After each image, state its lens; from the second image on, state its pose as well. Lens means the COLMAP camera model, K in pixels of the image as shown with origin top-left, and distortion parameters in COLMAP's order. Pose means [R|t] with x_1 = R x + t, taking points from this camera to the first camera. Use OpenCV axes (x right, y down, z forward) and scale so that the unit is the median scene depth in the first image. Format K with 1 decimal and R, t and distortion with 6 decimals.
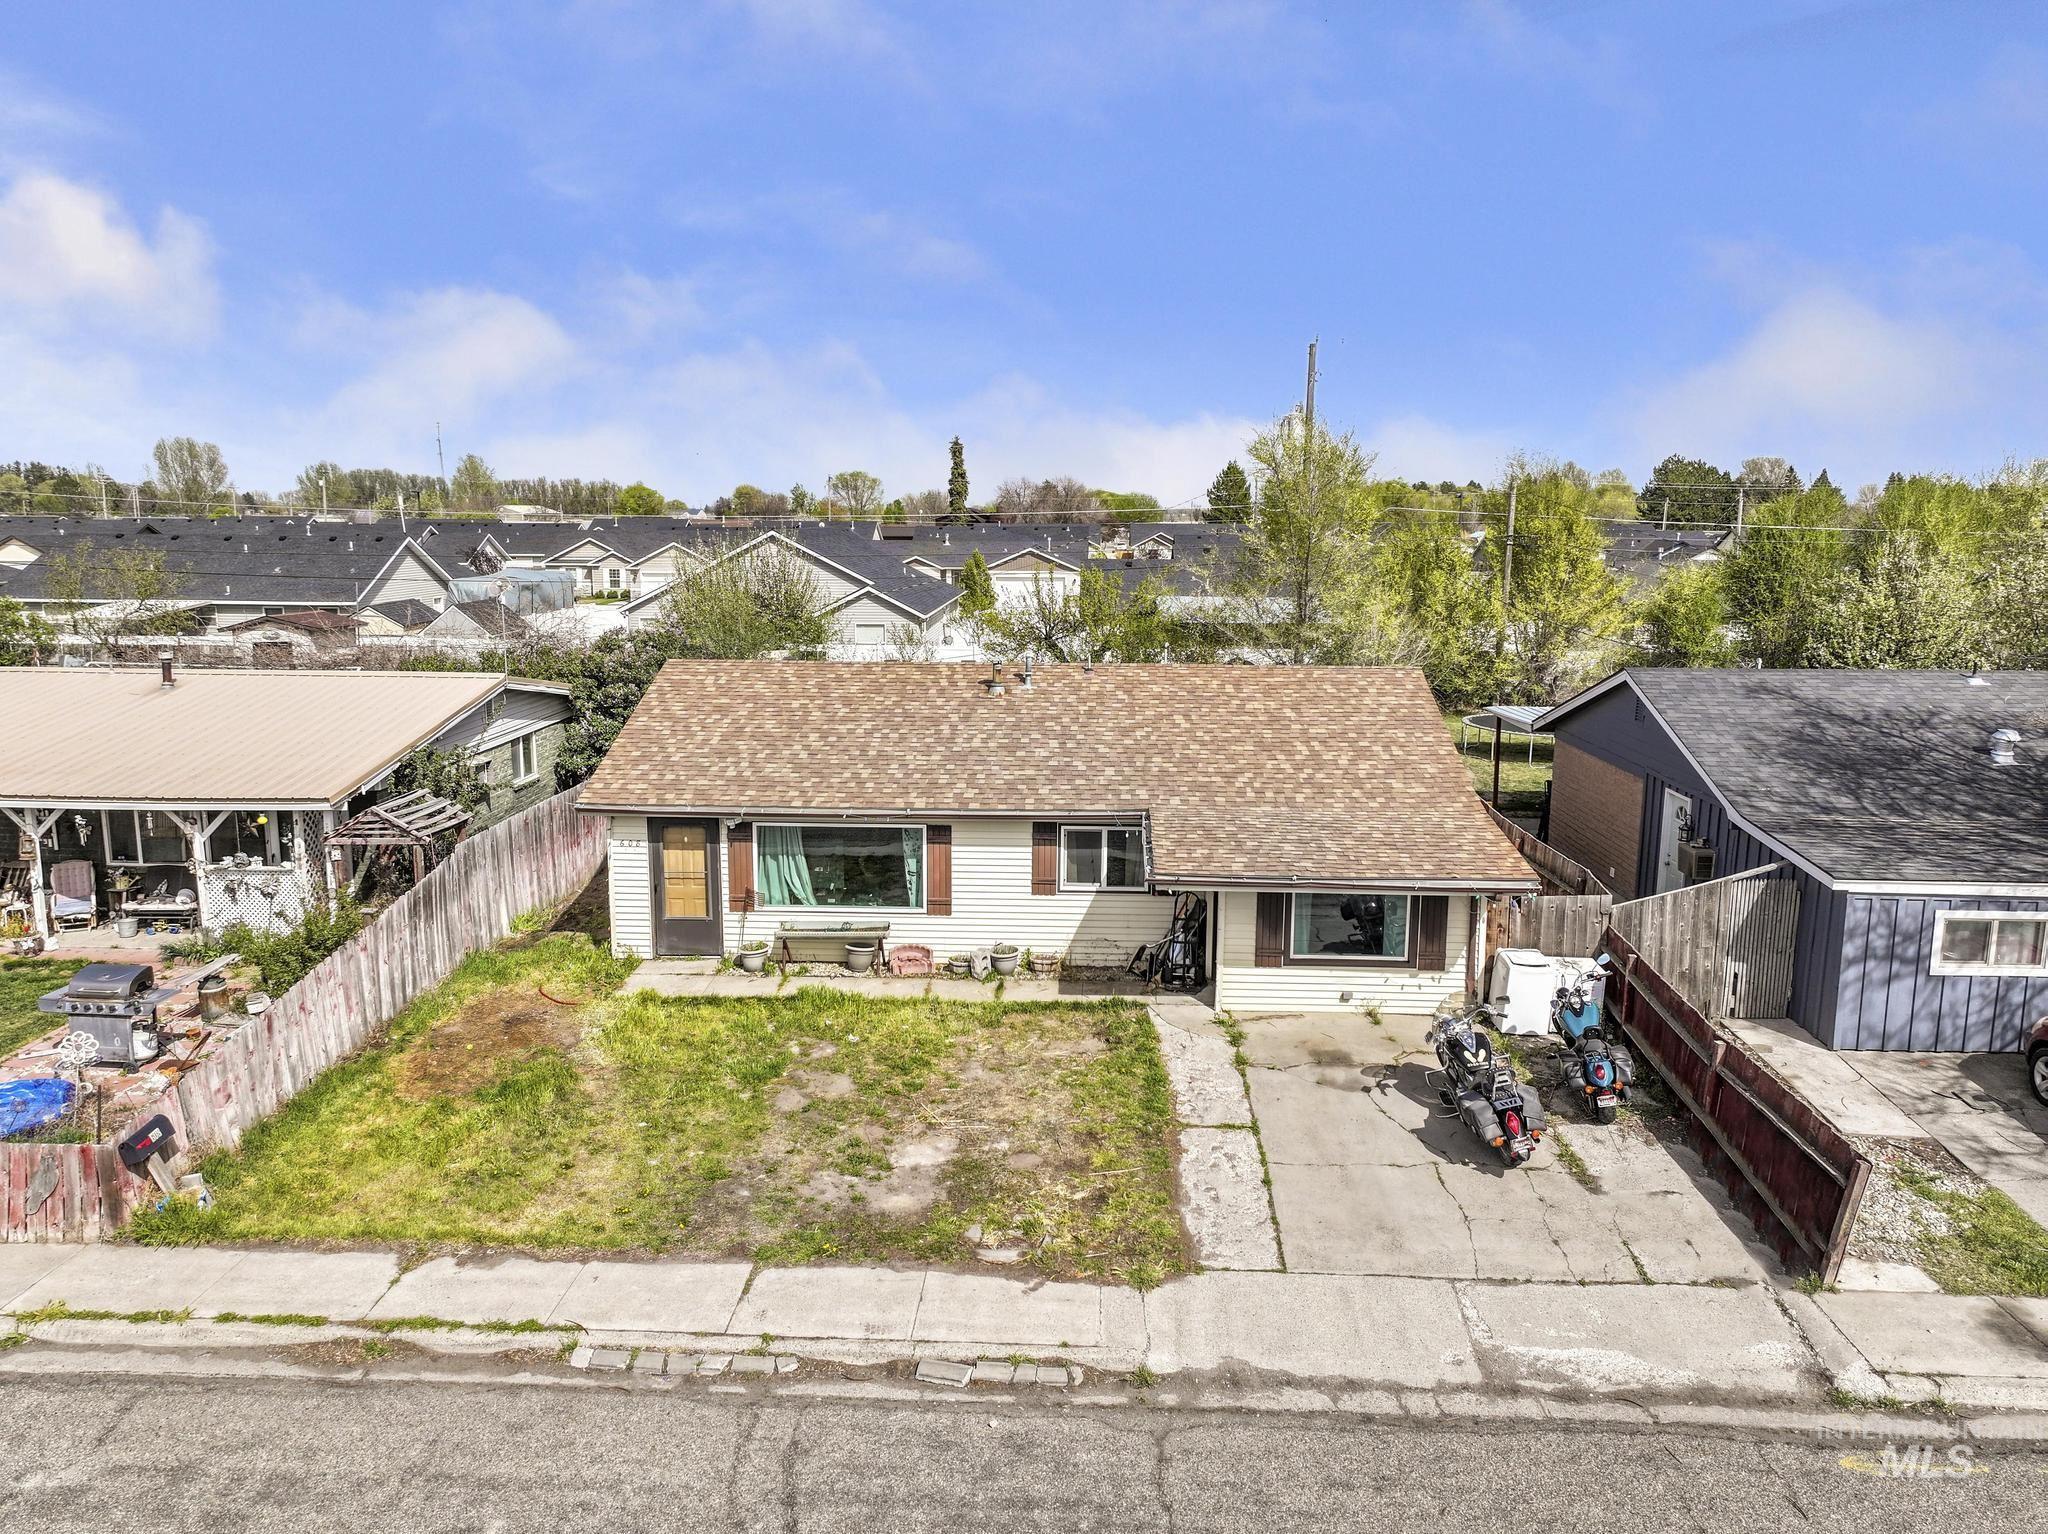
lens RADIAL K [[1436.2, 0, 1031.0], [0, 1436.2, 778.9], [0, 0, 1]] dist [-0.005264, 0.018941]
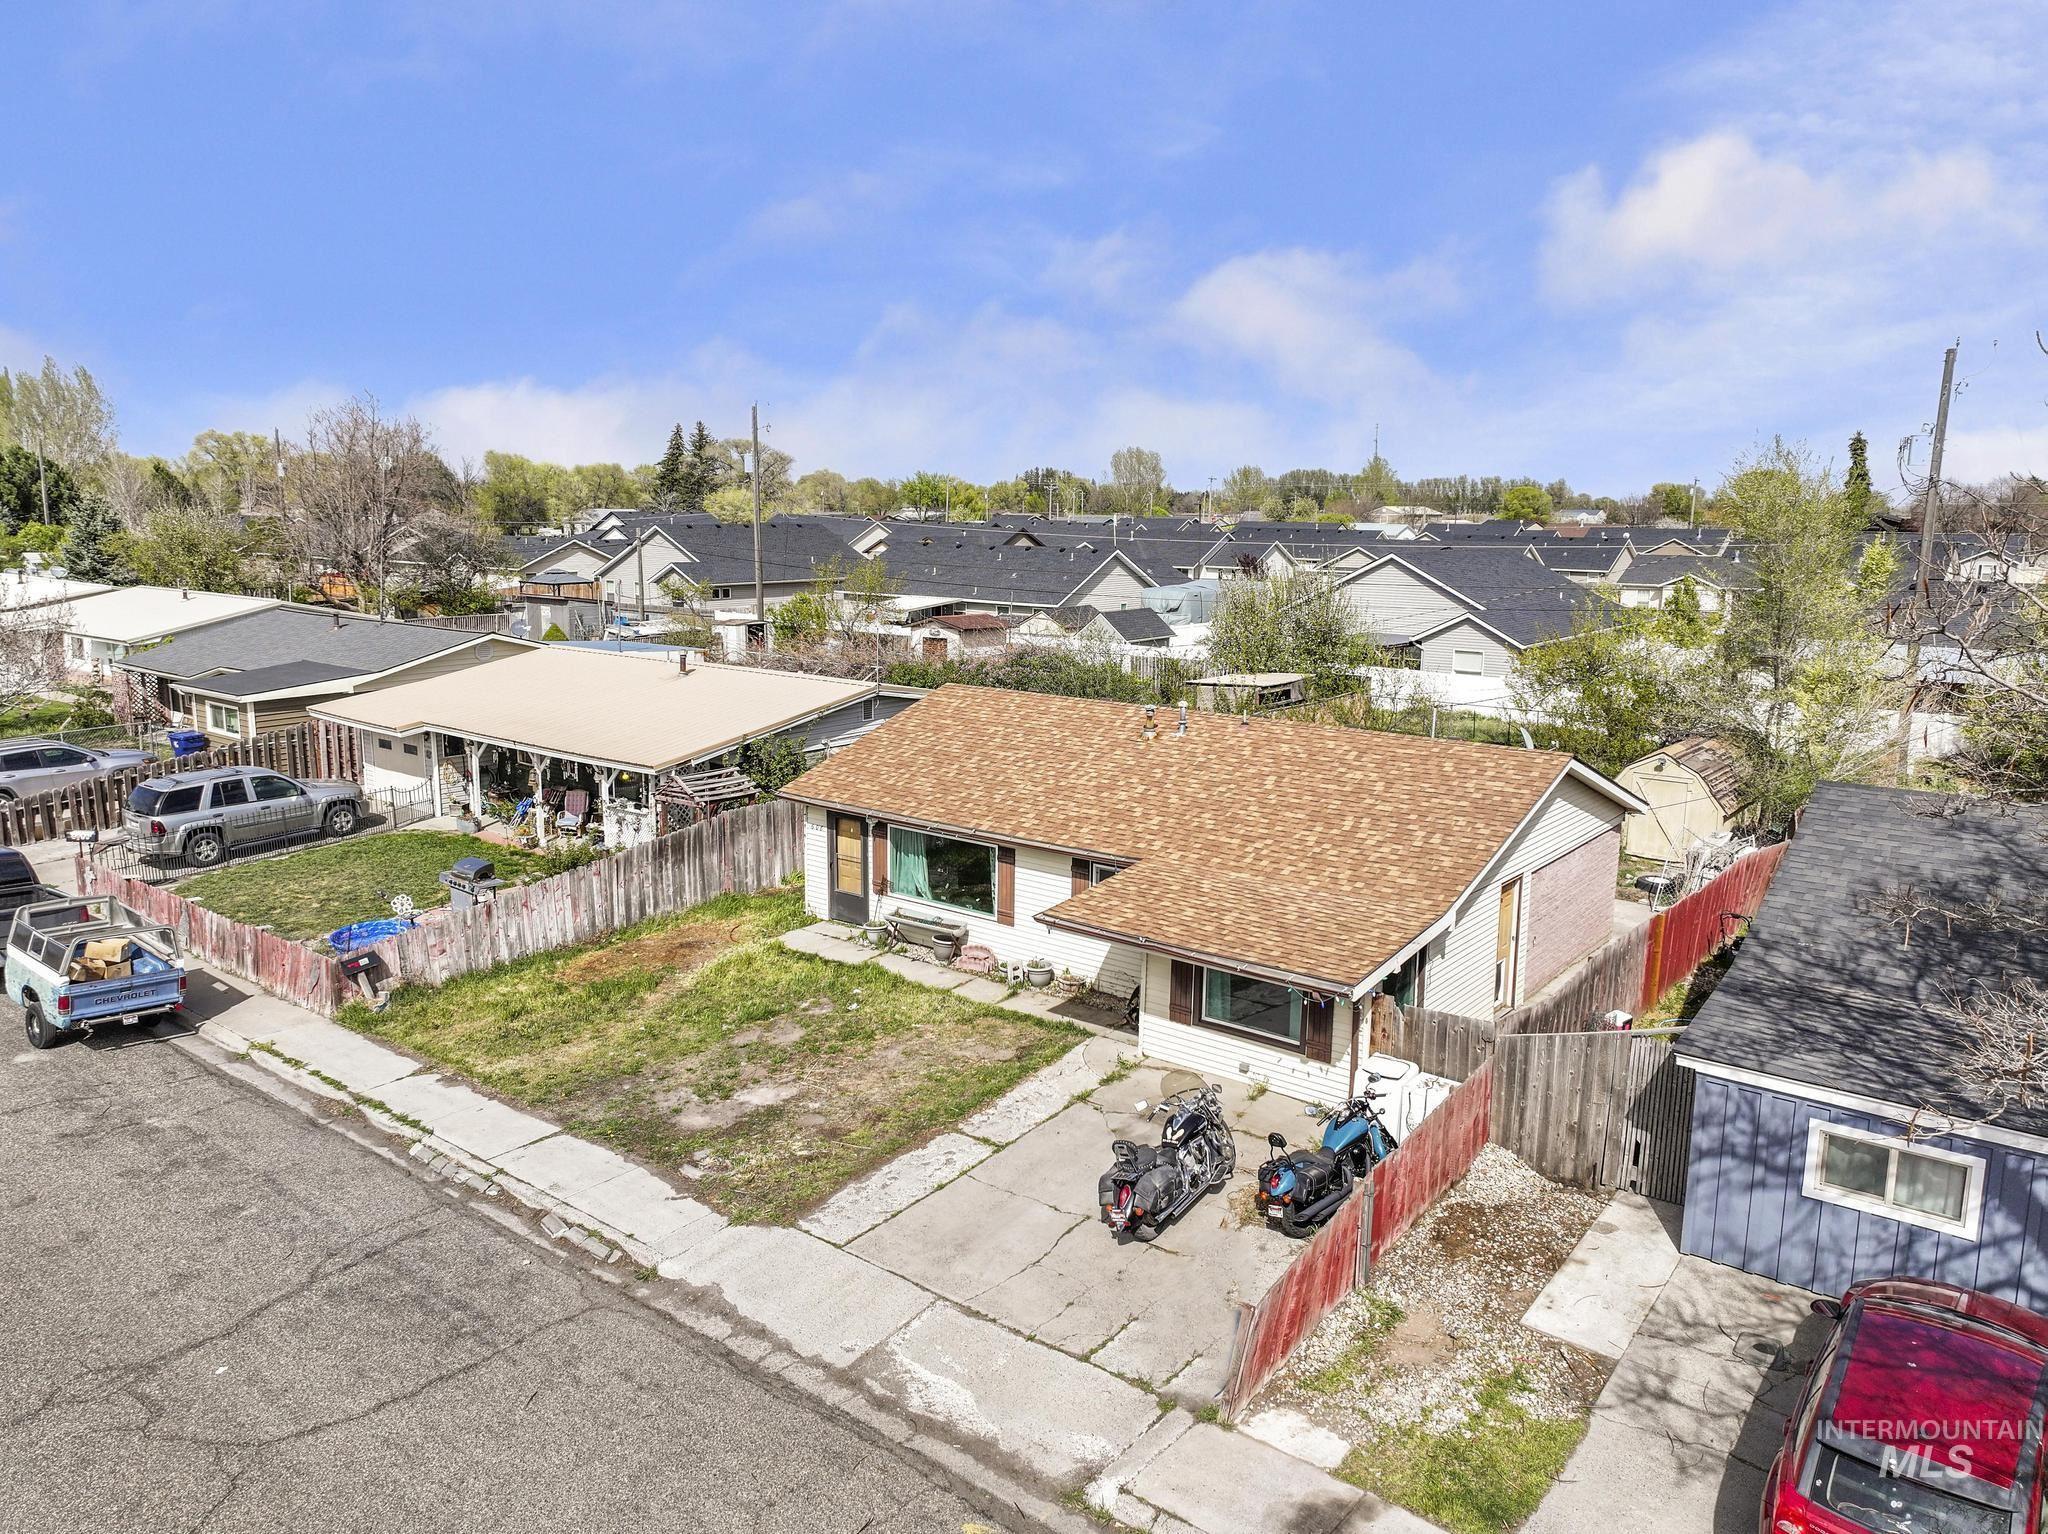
lens RADIAL K [[1436.2, 0, 1033.4], [0, 1436.2, 761.7], [0, 0, 1]] dist [-0.005264, 0.018941]
pose [[0.815895, 0.106810, -0.568250, 0.682464], [-0.112052, 0.993366, 0.025831, -0.077507], [0.567239, 0.042598, 0.822451, 0.066341]]
